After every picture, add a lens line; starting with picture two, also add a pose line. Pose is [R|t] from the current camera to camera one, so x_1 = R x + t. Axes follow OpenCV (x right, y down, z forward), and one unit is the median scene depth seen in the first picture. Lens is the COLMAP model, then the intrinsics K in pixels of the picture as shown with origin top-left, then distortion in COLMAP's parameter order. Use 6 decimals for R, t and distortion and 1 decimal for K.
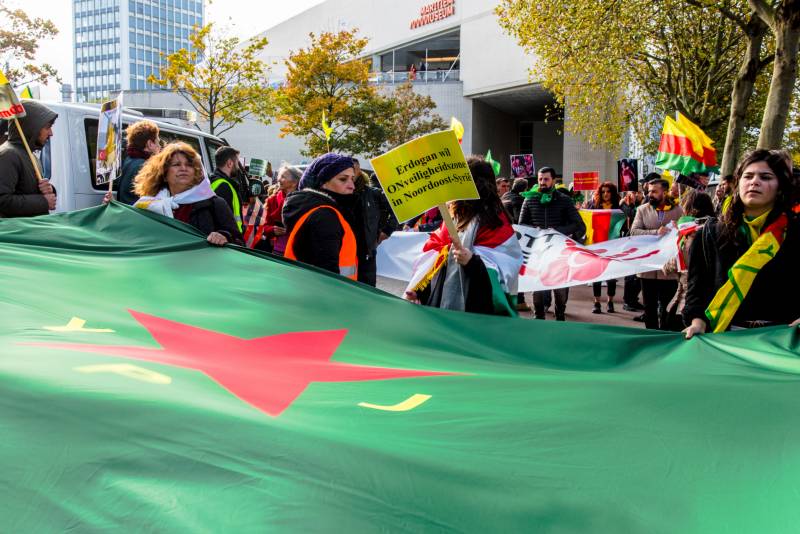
lens RADIAL K [[663.2, 0, 400.0], [0, 663.2, 267.0], [0, 0, 1]] dist [0.006642, 0.002704]
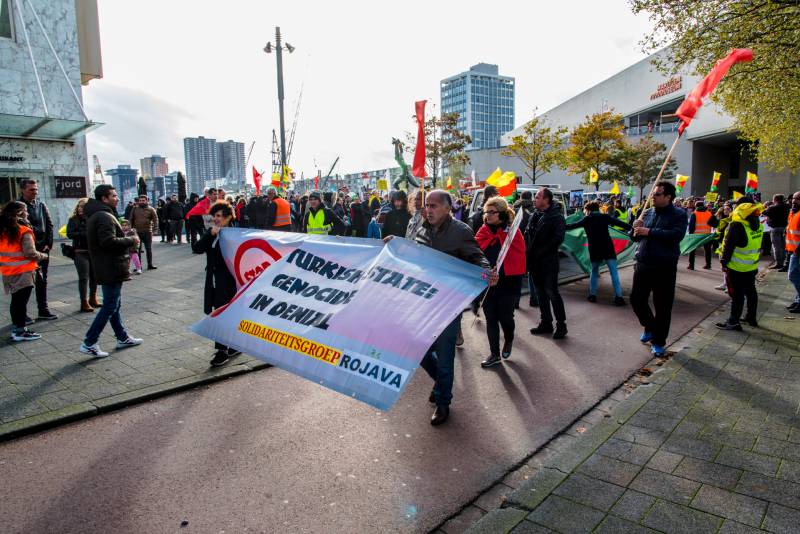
lens RADIAL K [[540.0, 0, 400.0], [0, 540.0, 267.0], [0, 0, 1]] dist [0.009740, 0.002571]
pose [[0.917614, 0.012600, -0.397272, -0.015331], [0.001289, 0.999398, 0.034673, -0.002093], [0.397470, -0.032328, 0.917046, -0.486878]]
